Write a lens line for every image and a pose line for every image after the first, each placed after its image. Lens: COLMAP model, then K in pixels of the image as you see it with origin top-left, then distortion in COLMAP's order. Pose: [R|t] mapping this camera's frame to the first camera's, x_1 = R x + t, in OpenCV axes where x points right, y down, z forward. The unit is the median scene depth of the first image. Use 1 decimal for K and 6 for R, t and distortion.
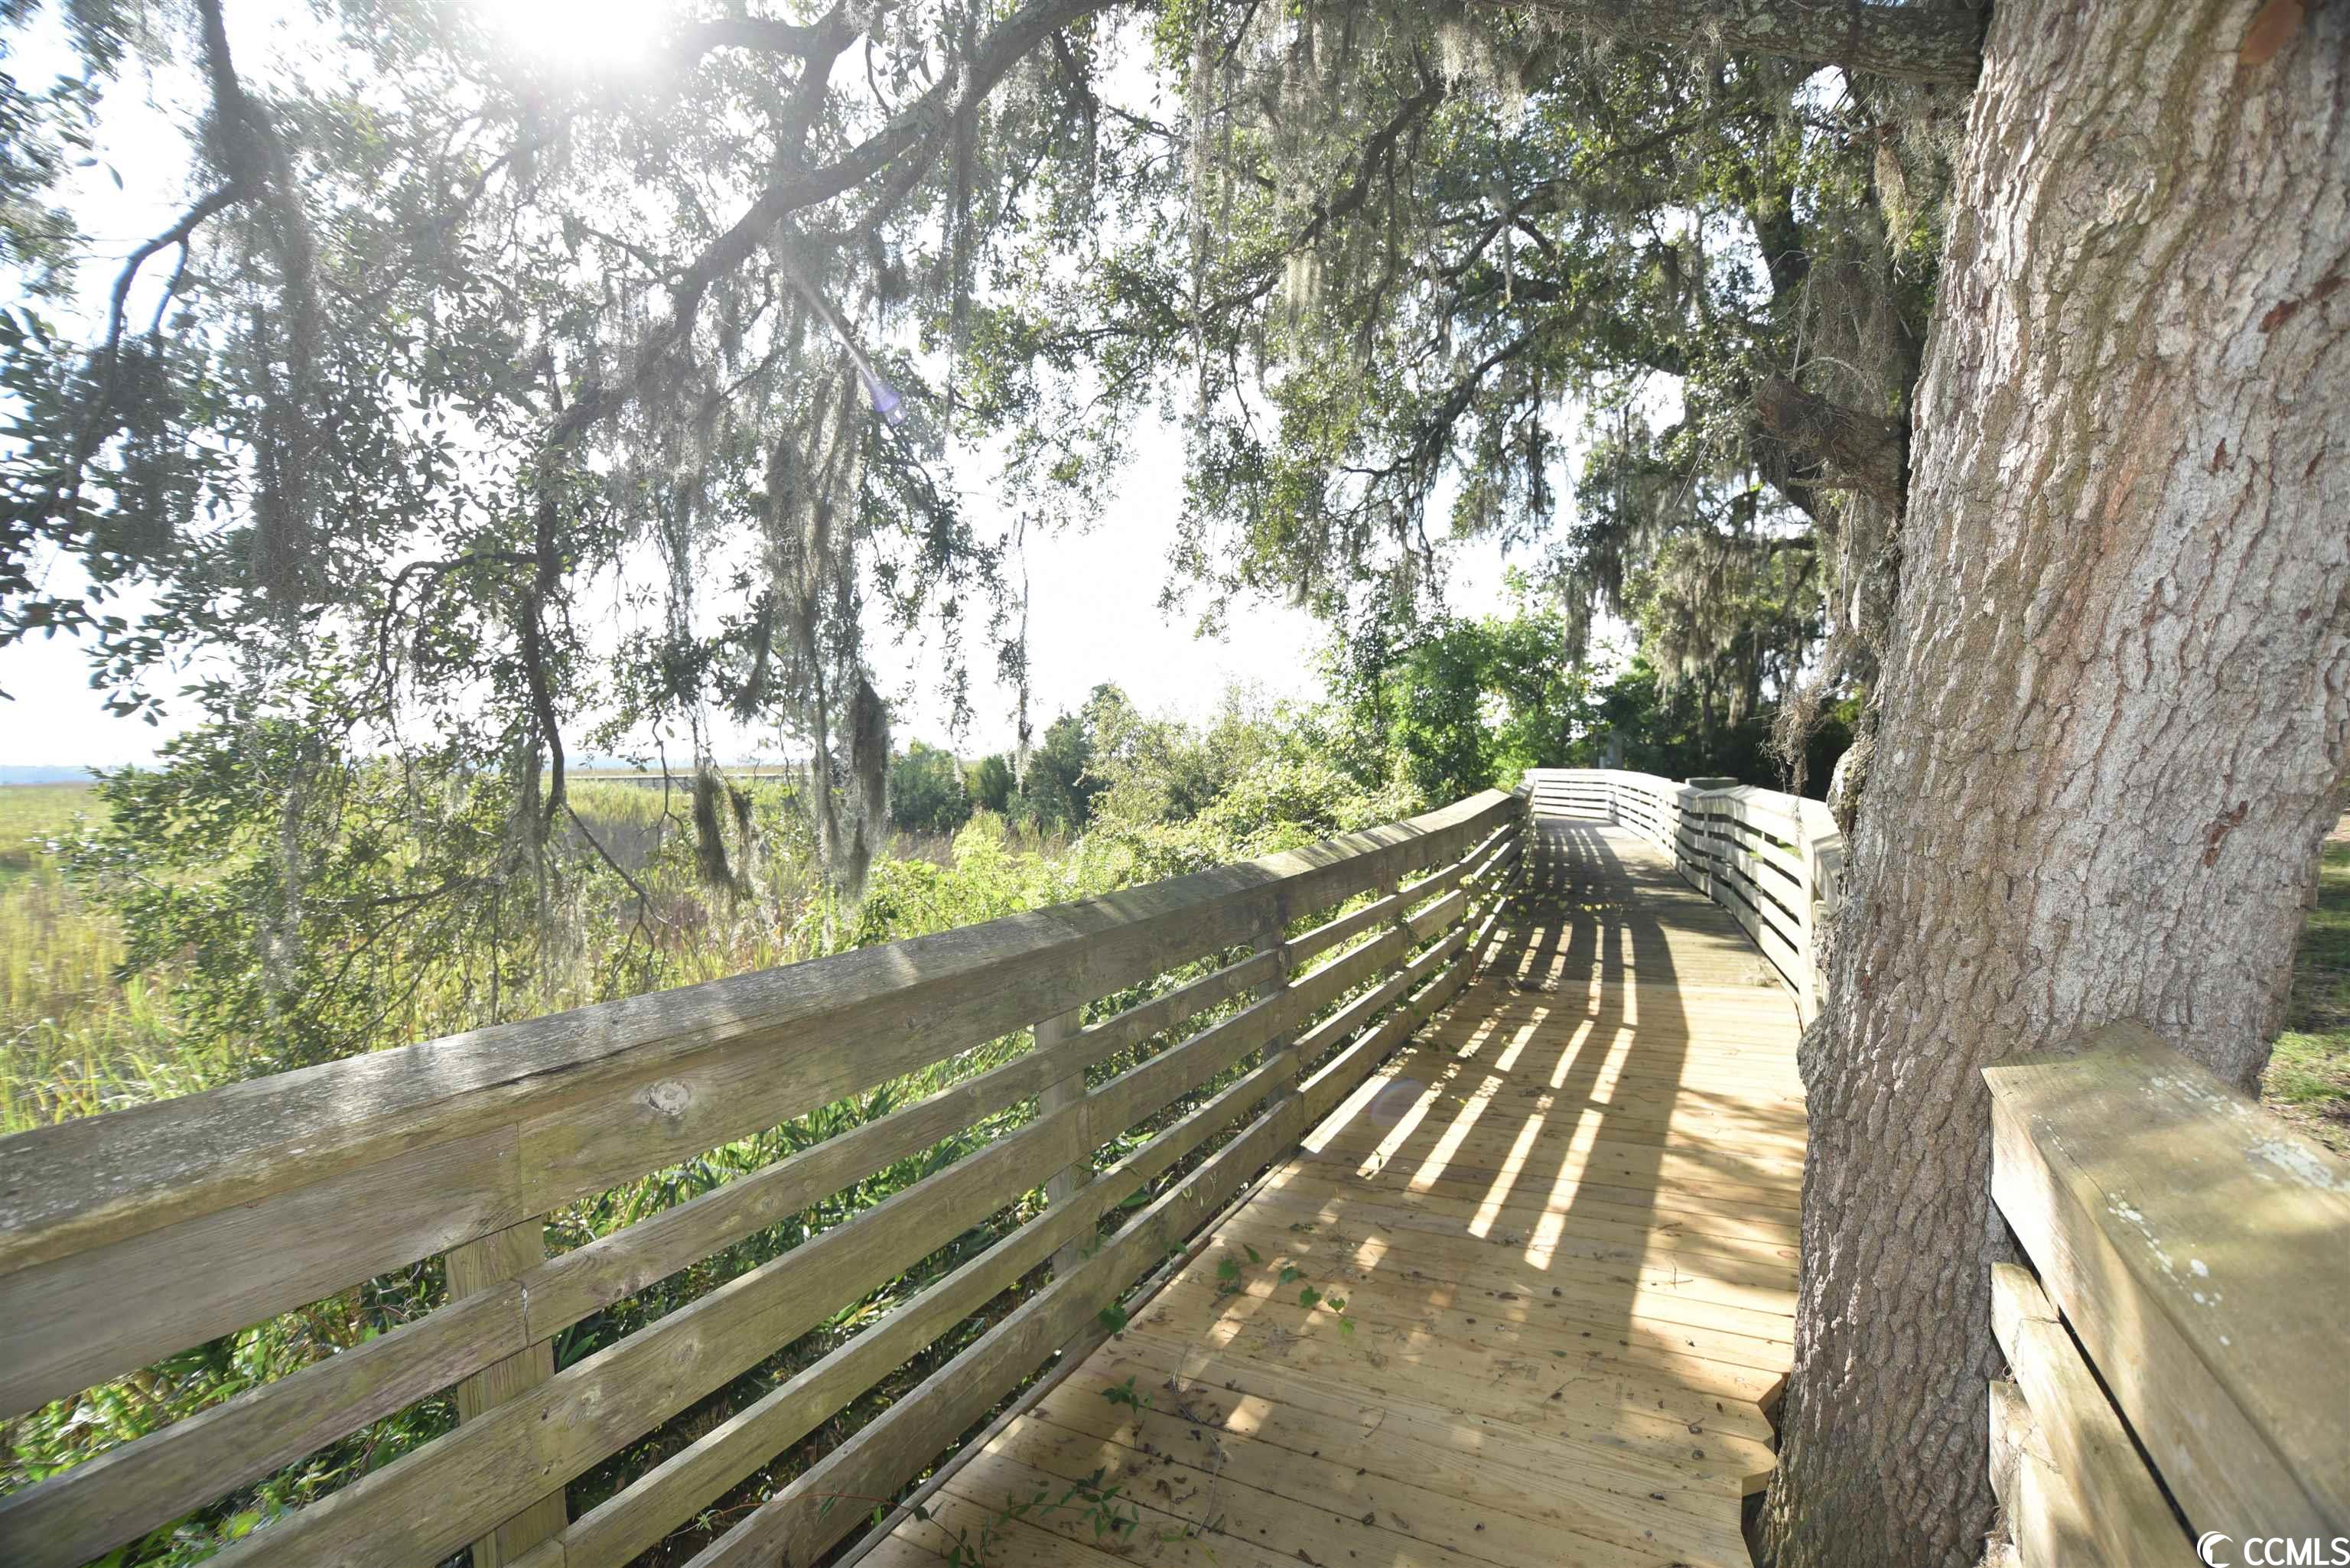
lens RADIAL K [[1074.5, 0, 1175.0], [0, 1074.5, 784.0], [0, 0, 1]] dist [-0.000799, -0.009123]
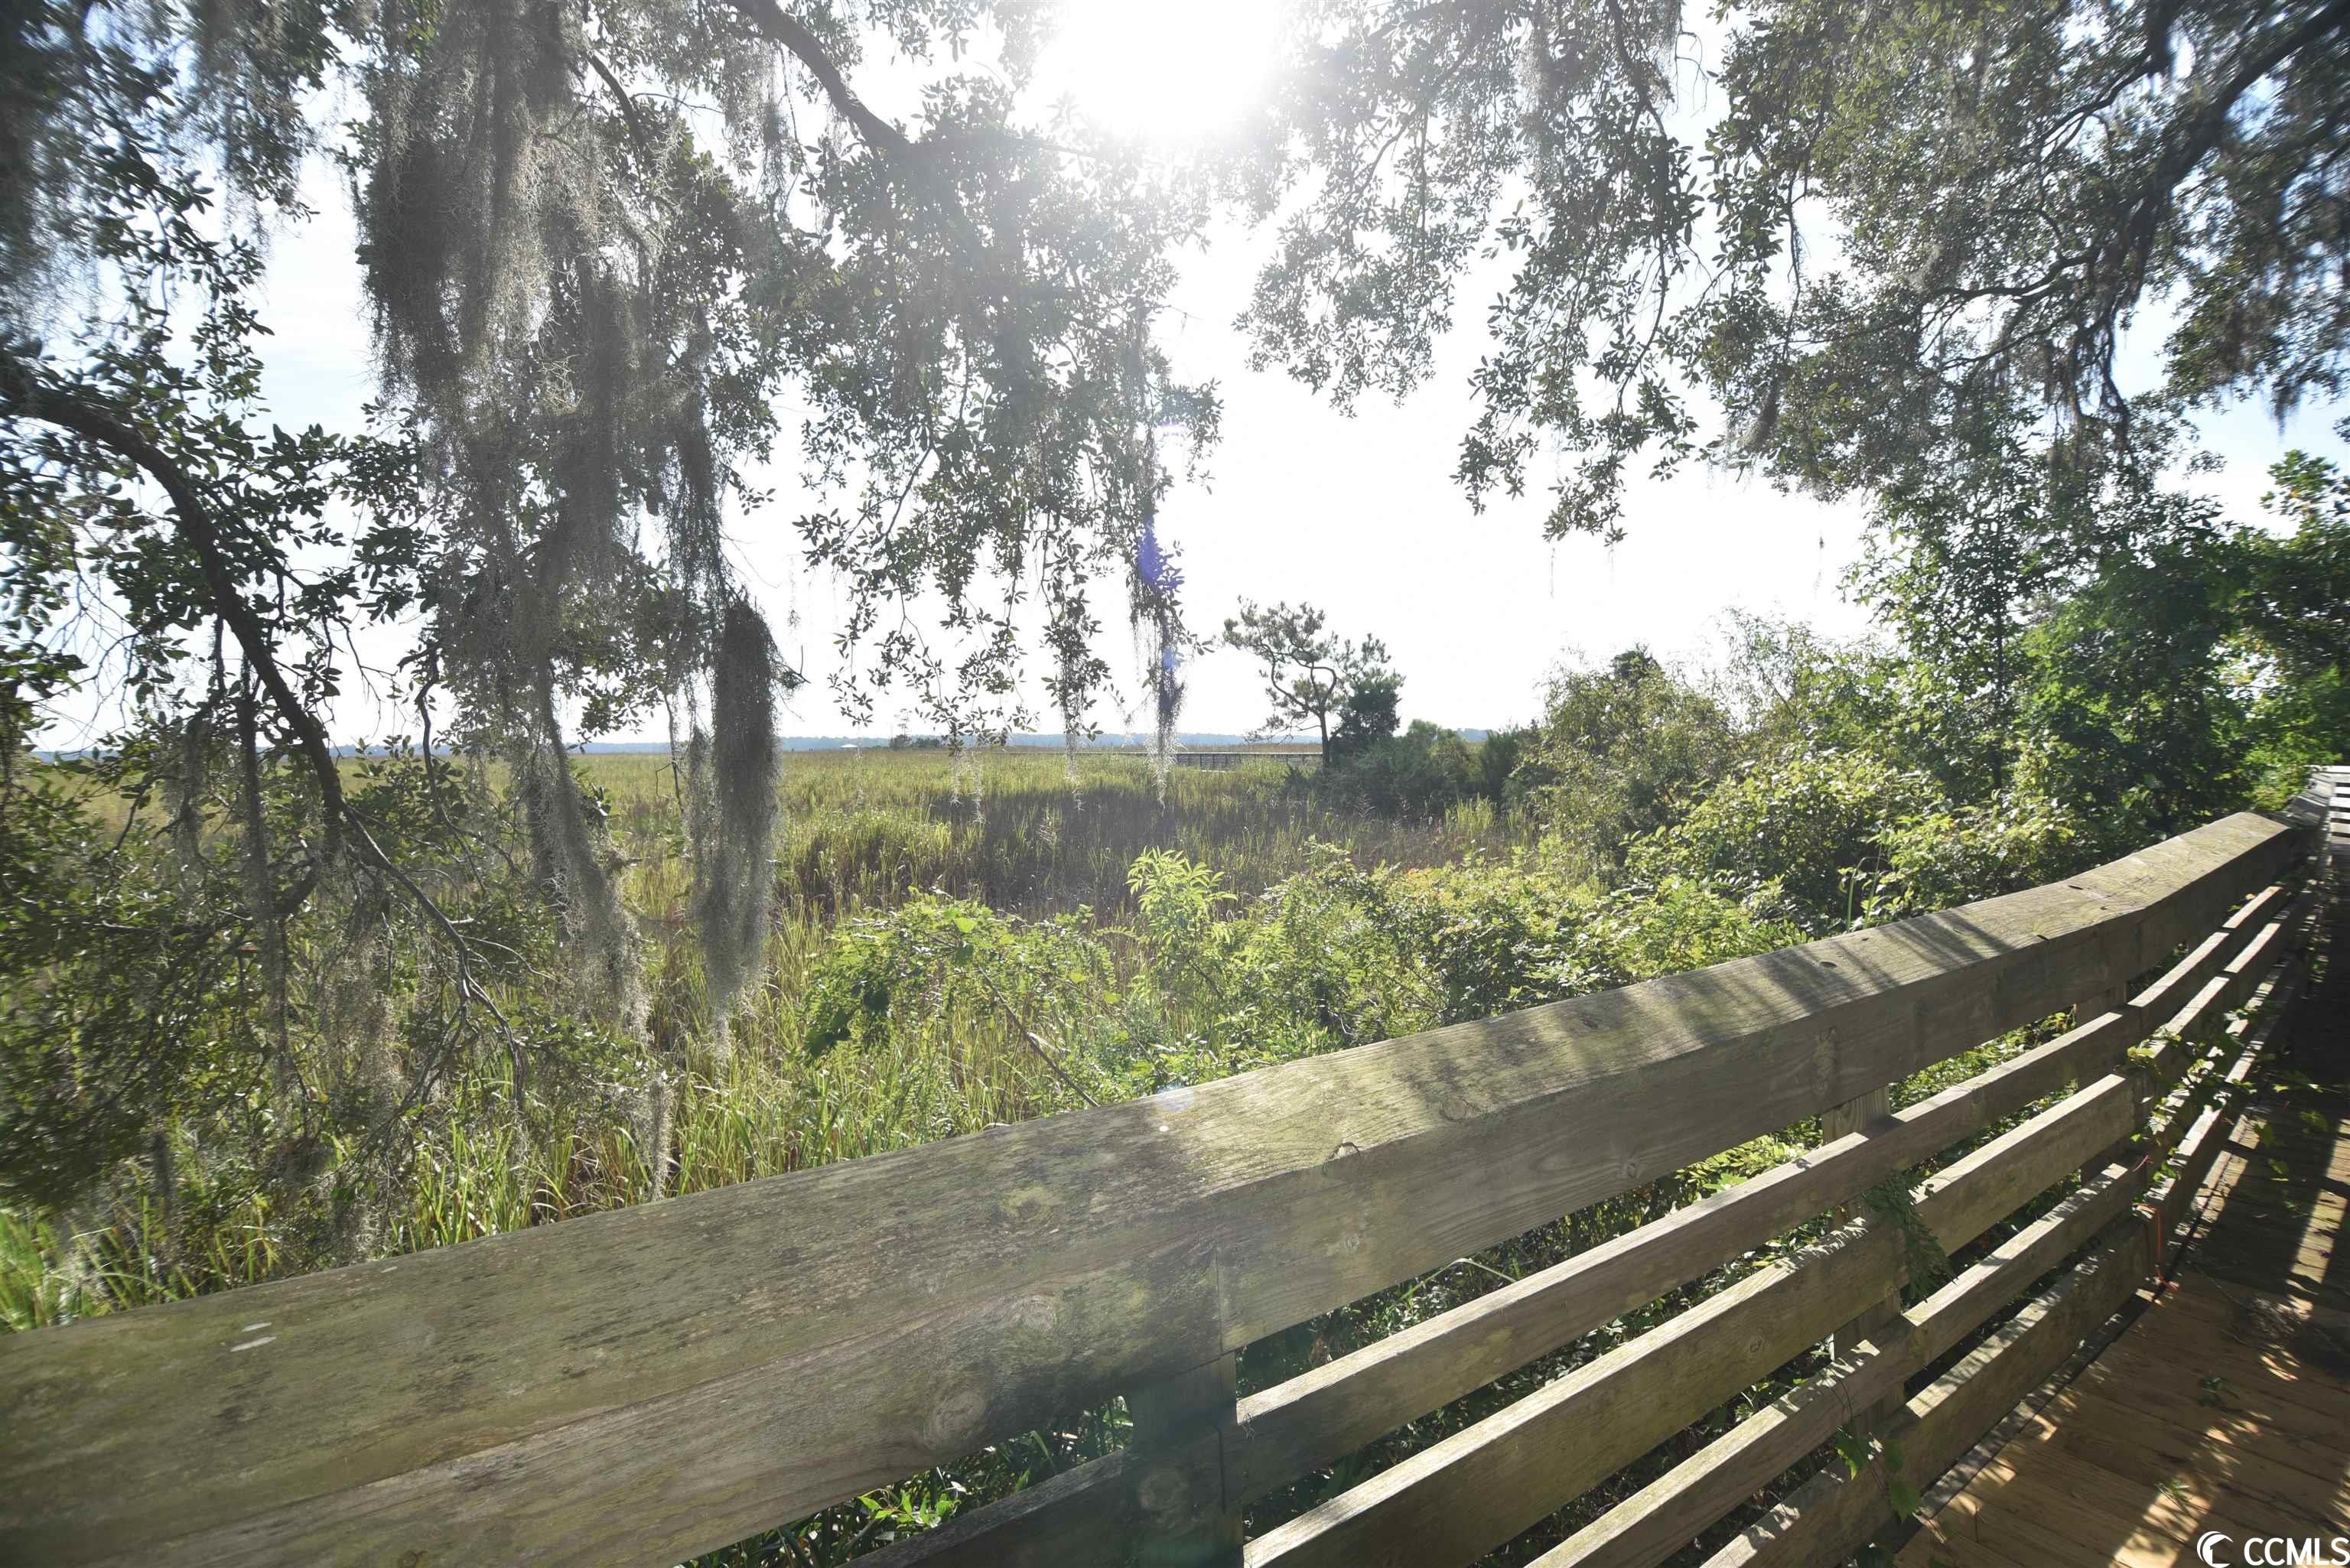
lens RADIAL K [[1074.5, 0, 1175.0], [0, 1074.5, 784.0], [0, 0, 1]] dist [-0.000799, -0.009123]
pose [[0.877216, 0.031559, -0.479058, 0.068575], [-0.021077, 0.999407, 0.027243, -0.009128], [0.479633, -0.013801, 0.877360, 0.230709]]
